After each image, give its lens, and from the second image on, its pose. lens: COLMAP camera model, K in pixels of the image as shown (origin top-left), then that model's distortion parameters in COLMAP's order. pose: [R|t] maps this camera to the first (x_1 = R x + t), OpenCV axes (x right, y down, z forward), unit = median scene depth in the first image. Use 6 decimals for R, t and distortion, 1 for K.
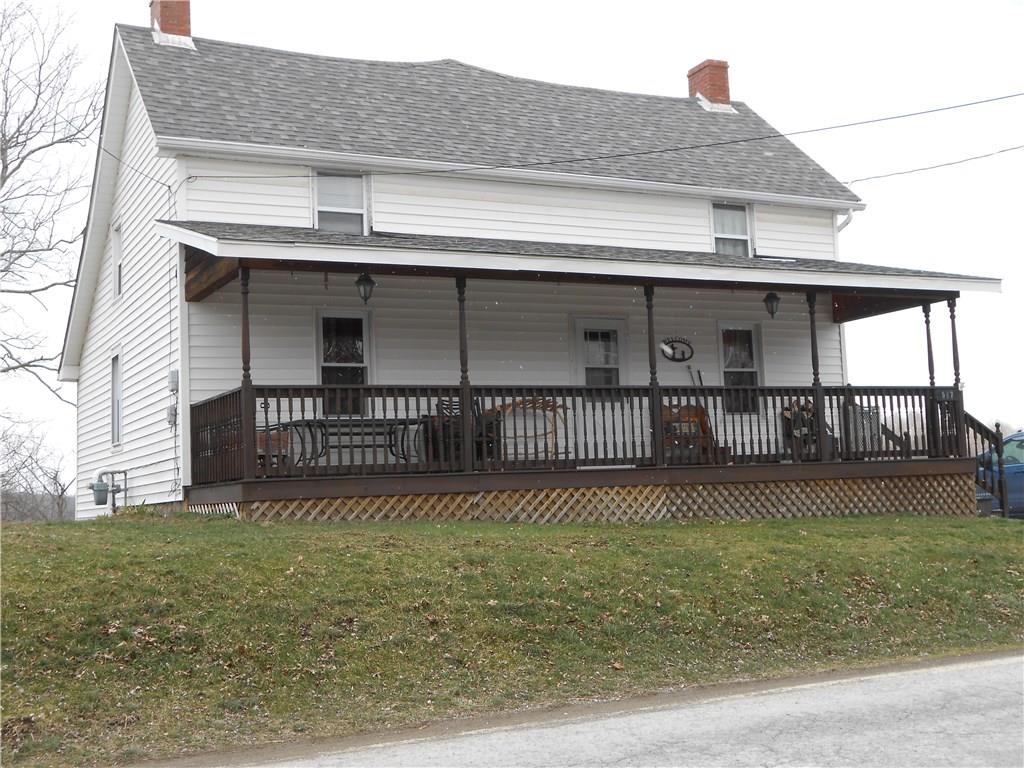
lens RADIAL K [[1298.0, 0, 512.6], [0, 1298.0, 381.9], [0, 0, 1]] dist [-0.087837, 0.000000]
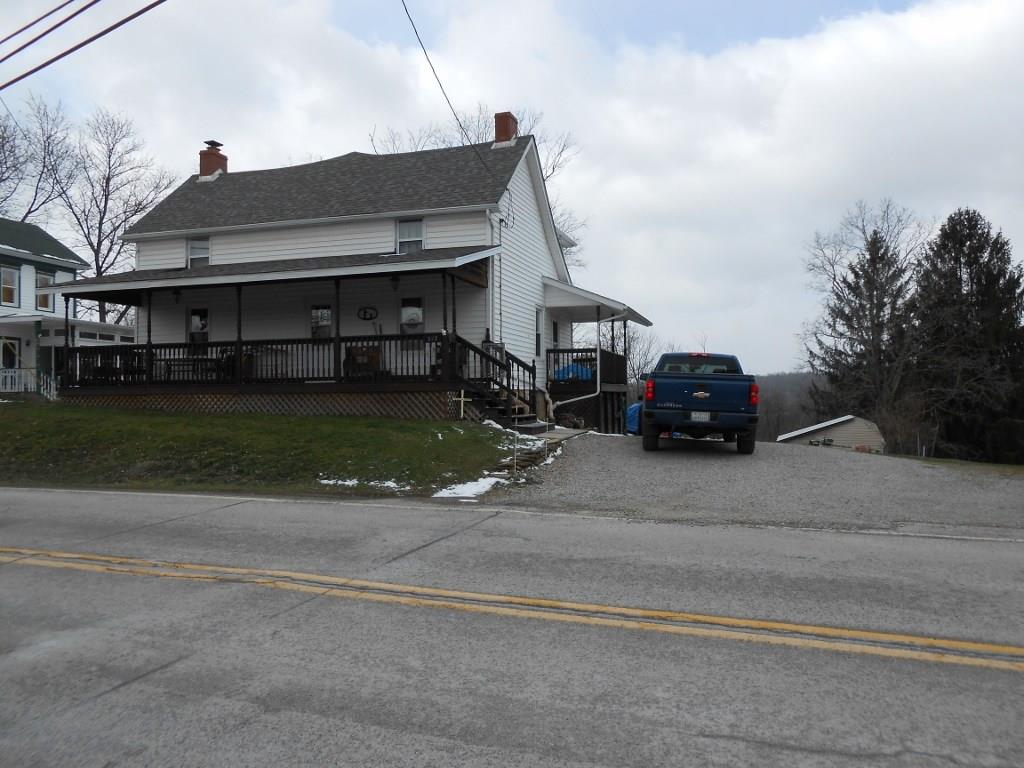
lens RADIAL K [[711.5, 0, 513.6], [0, 711.5, 389.4], [0, 0, 1]] dist [0.056232, 0.001500]
pose [[0.703766, 0.023126, -0.710055, 0.973869], [0.046881, 0.995780, 0.078898, 0.009766], [0.708883, -0.088814, 0.699712, 0.493911]]
